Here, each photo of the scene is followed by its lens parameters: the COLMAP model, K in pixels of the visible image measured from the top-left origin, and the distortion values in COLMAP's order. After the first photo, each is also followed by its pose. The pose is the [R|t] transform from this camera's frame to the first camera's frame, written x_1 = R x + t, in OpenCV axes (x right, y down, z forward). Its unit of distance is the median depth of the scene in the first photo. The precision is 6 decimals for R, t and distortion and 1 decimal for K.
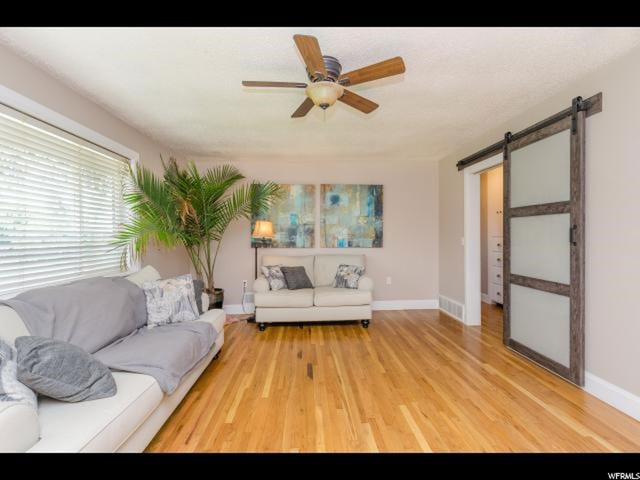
lens RADIAL K [[294.6, 0, 326.2], [0, 294.6, 240.6], [0, 0, 1]] dist [0.008437, -0.003331]
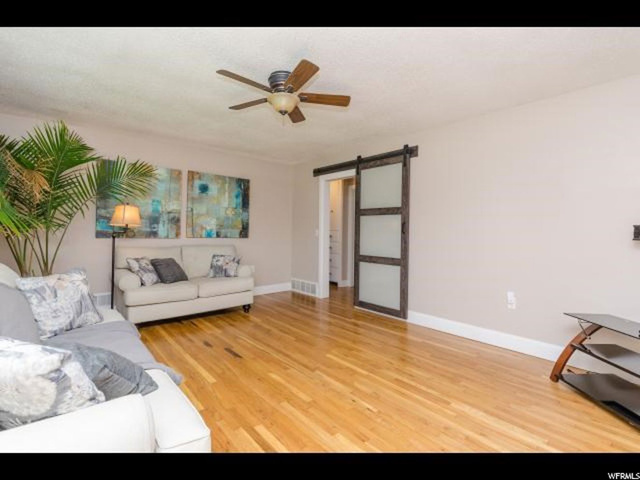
lens RADIAL K [[295.9, 0, 320.3], [0, 295.9, 233.9], [0, 0, 1]] dist [0.002693, -0.000738]
pose [[0.792933, 0.011052, 0.609209, -0.429658], [-0.007346, 0.999936, -0.008579, 0.026213], [-0.609265, 0.002327, 0.792963, -0.016244]]
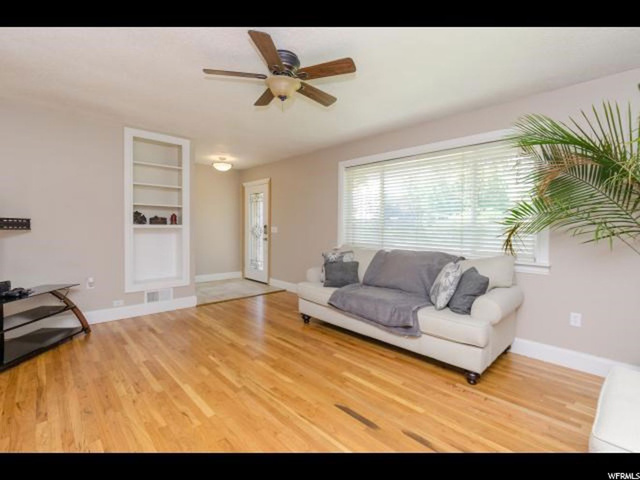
lens RADIAL K [[294.6, 0, 321.7], [0, 294.6, 239.8], [0, 0, 1]] dist [0.008437, -0.003331]
pose [[-0.765111, 0.027762, -0.643300, 0.414345], [-0.015489, 0.997987, 0.061491, -0.006860], [0.643712, 0.057012, -0.763141, 1.377743]]
